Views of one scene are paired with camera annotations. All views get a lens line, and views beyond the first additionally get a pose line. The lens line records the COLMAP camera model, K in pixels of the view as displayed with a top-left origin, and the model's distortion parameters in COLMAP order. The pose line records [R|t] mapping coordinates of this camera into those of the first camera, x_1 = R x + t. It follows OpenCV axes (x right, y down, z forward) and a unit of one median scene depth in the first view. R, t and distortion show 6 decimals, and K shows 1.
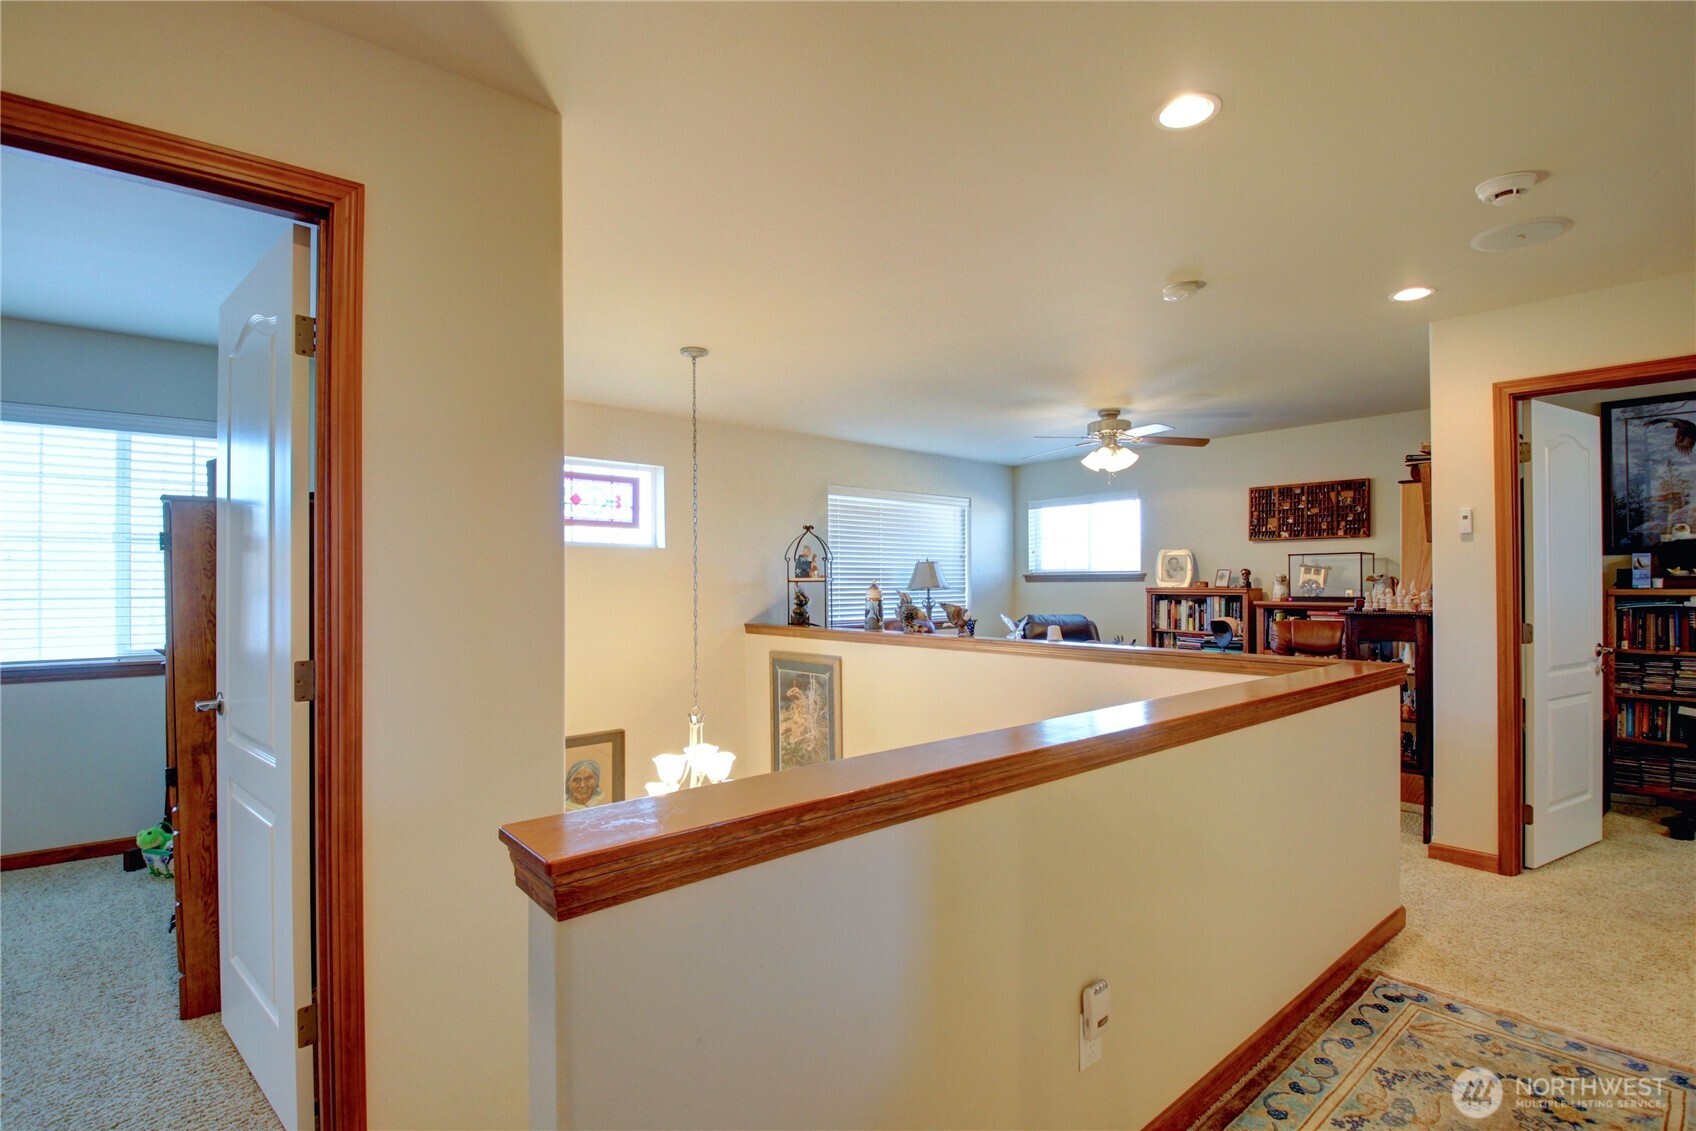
lens RADIAL K [[806.7, 0, 850.0], [0, 806.7, 571.4], [0, 0, 1]] dist [-0.001109, -0.014327]
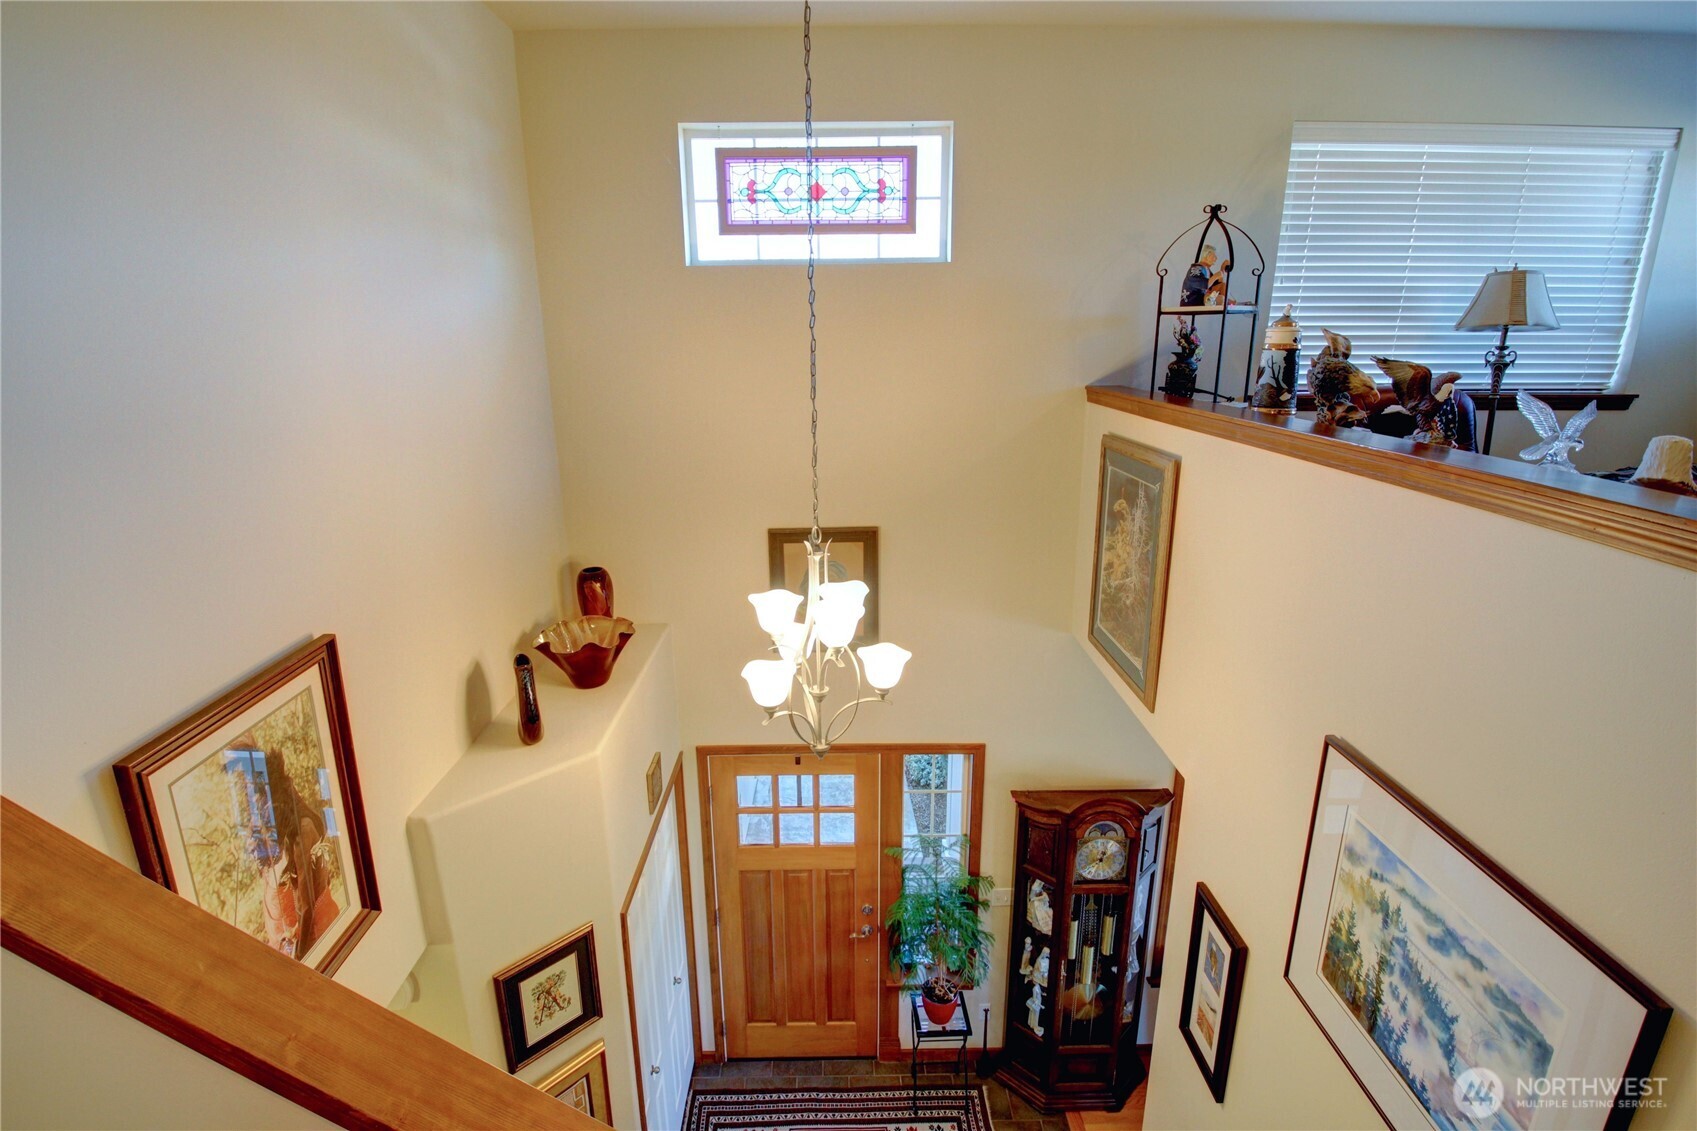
lens RADIAL K [[842.3, 0, 840.5], [0, 842.3, 581.6], [0, 0, 1]] dist [0.014555, -0.028420]
pose [[0.760654, 0.183389, -0.622714, 0.170018], [0.016399, 0.953532, 0.300846, 0.010406], [0.648950, -0.239052, 0.722301, 0.390548]]
